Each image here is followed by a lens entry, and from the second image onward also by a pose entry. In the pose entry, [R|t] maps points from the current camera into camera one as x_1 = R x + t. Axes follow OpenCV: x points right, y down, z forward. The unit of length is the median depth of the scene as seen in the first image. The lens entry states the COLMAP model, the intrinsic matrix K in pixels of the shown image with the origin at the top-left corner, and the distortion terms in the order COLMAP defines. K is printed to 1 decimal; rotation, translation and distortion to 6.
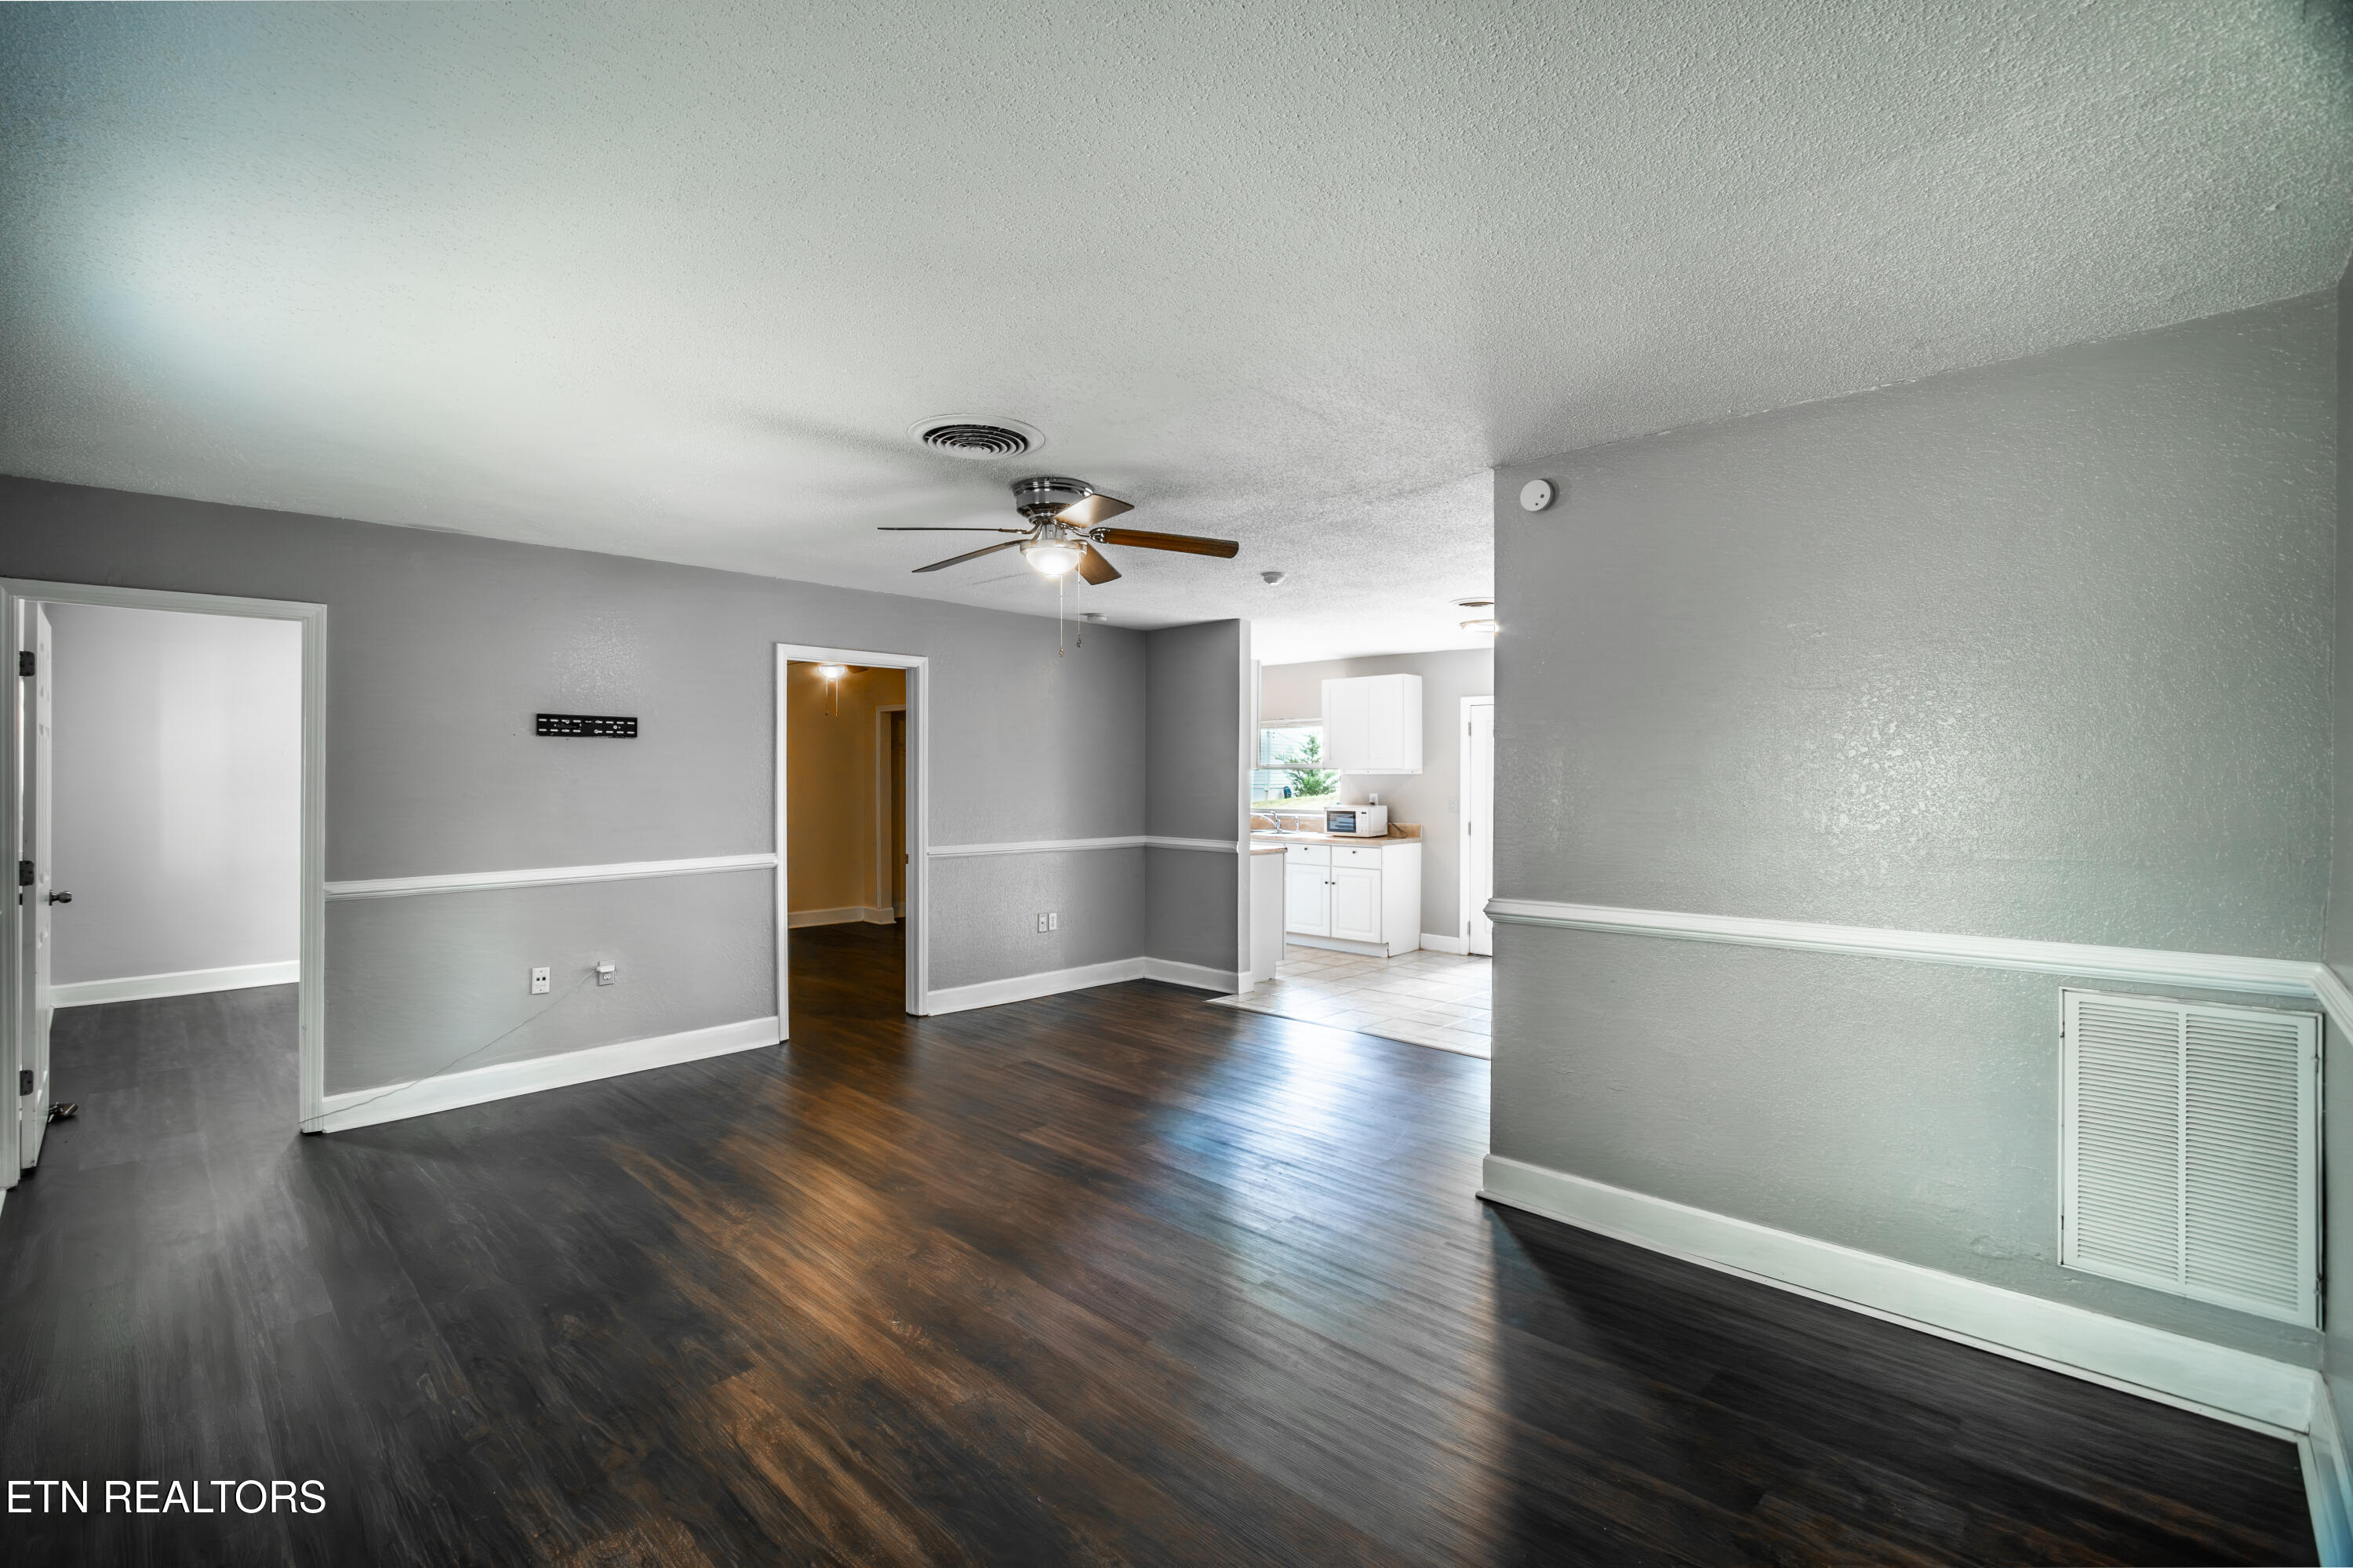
lens RADIAL K [[1059.6, 0, 1112.4], [0, 1059.6, 782.8], [0, 0, 1]] dist [-0.002590, -0.000137]
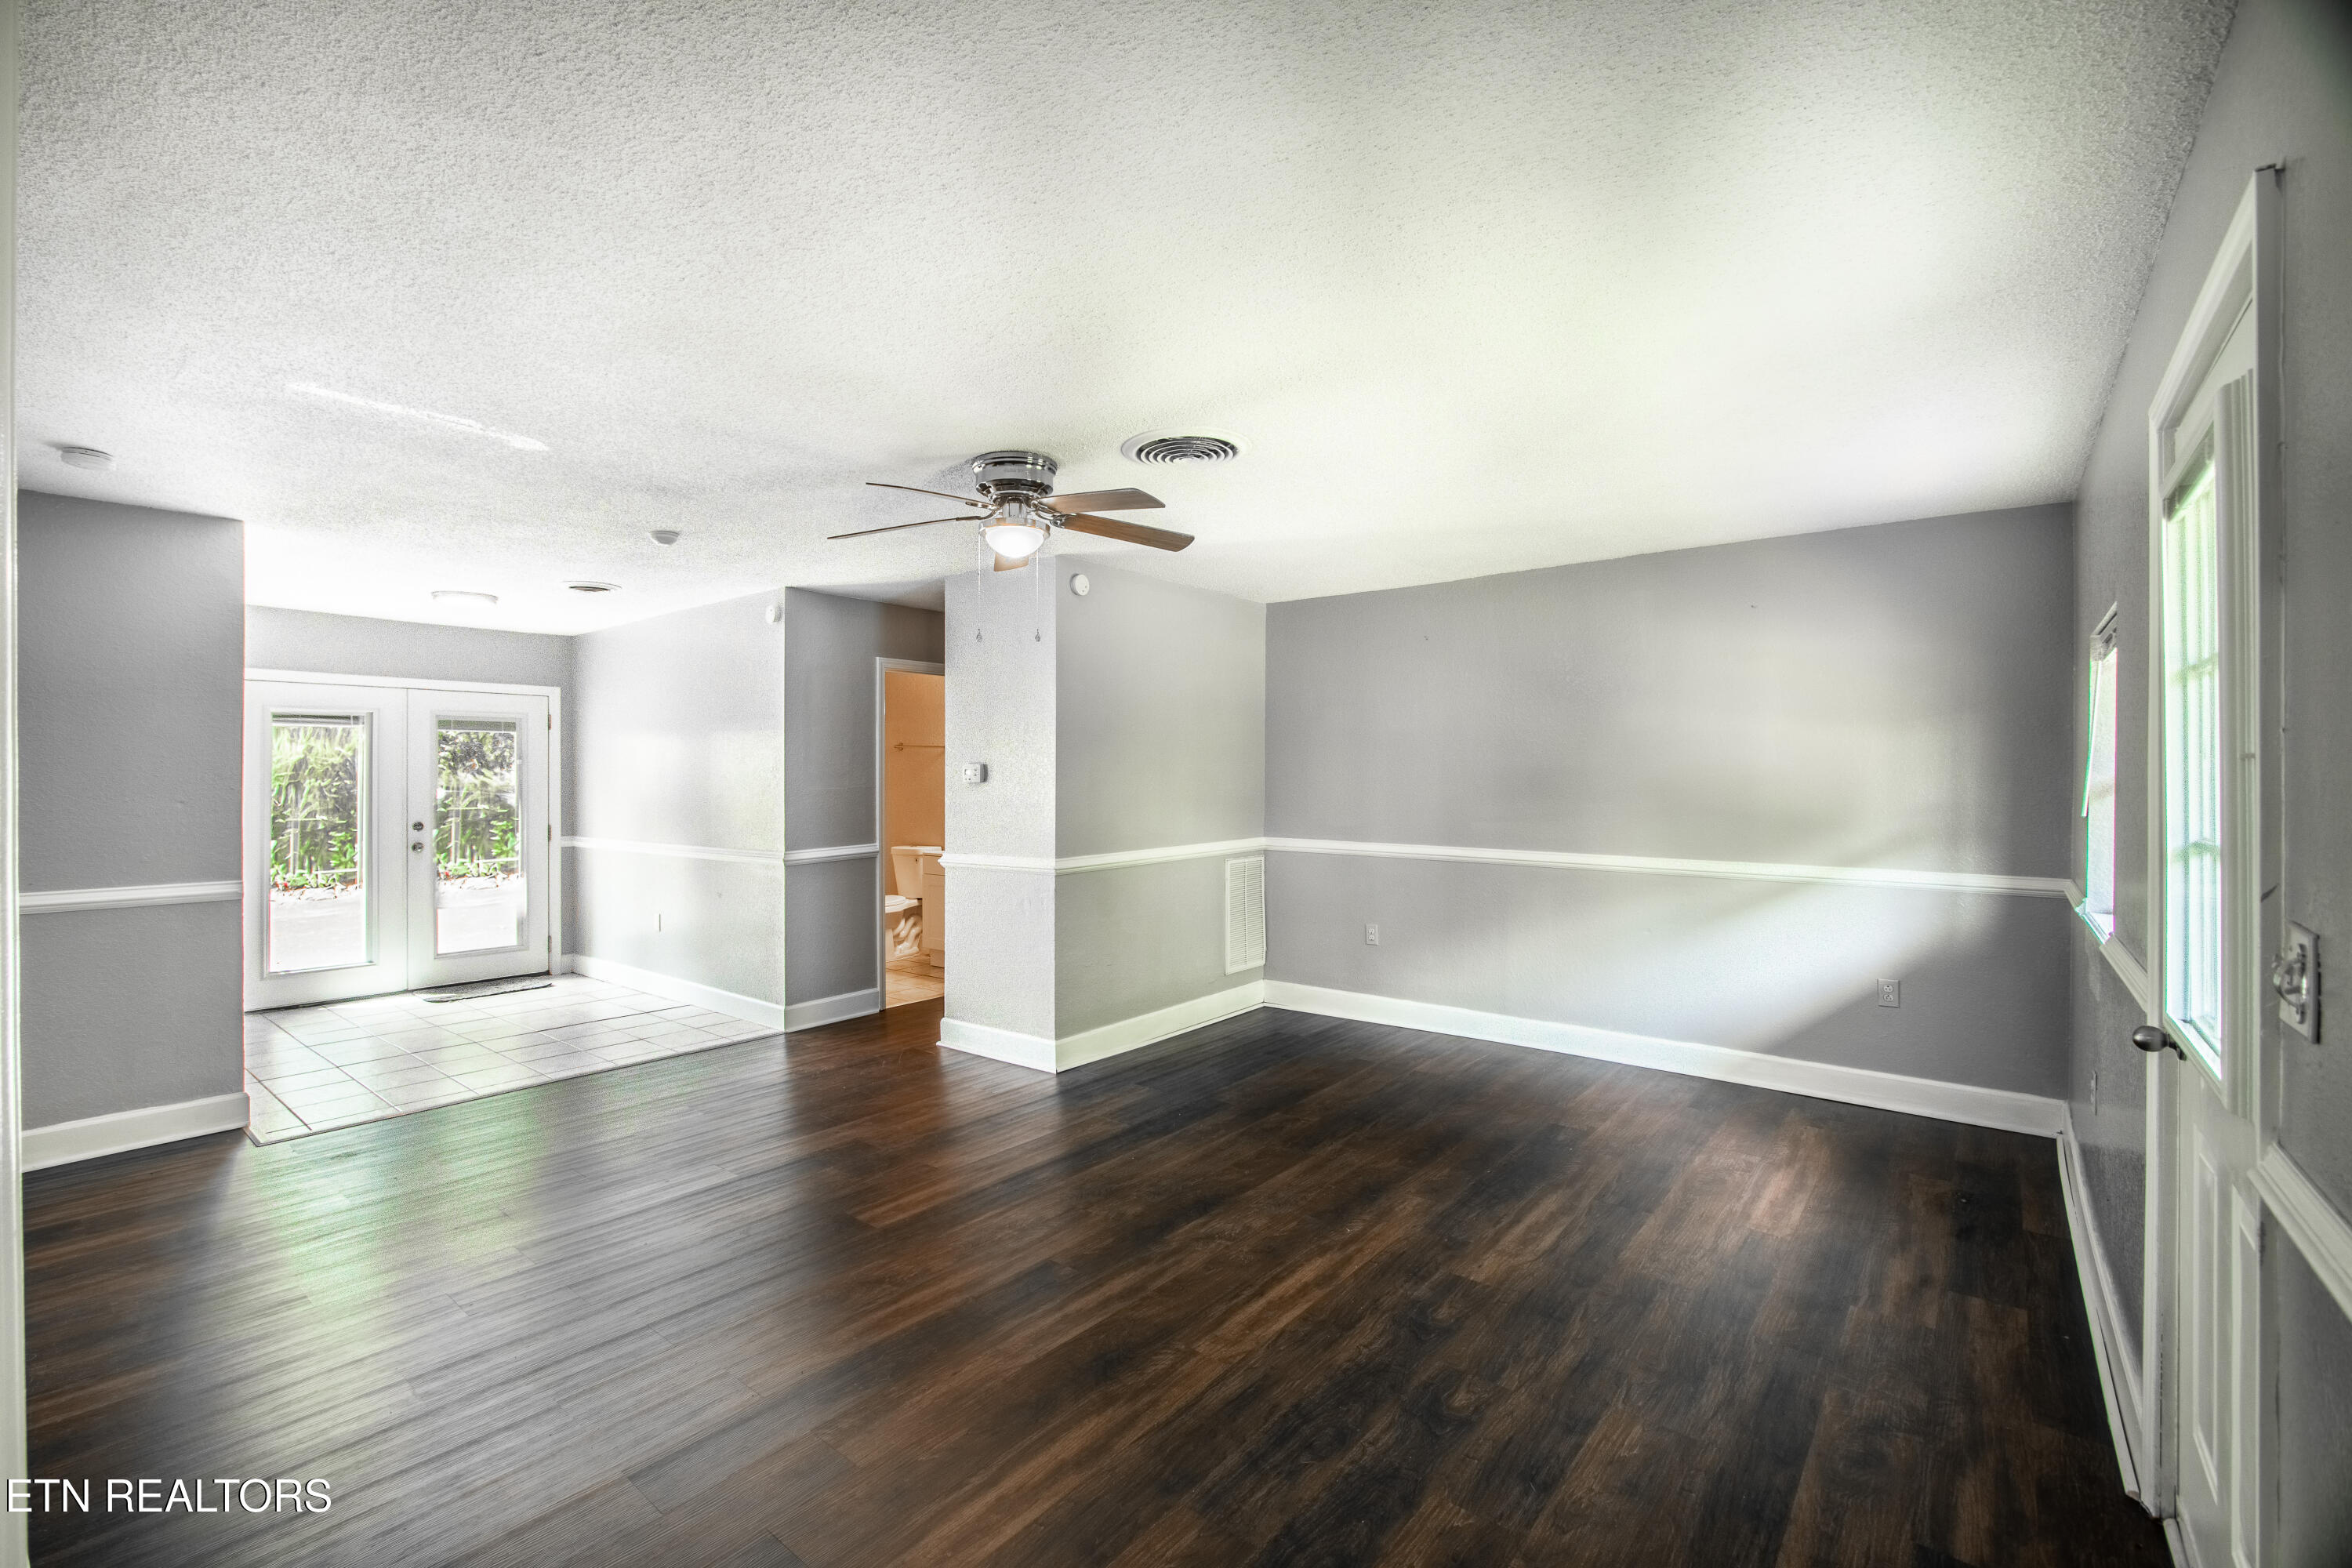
lens RADIAL K [[1059.2, 0, 1112.0], [0, 1059.2, 782.8], [0, 0, 1]] dist [-0.002590, -0.000137]
pose [[-0.116820, -0.004308, 0.993144, -1.315883], [0.011998, 0.999912, 0.005749, -0.000818], [-0.993081, 0.012587, -0.116758, 1.360355]]
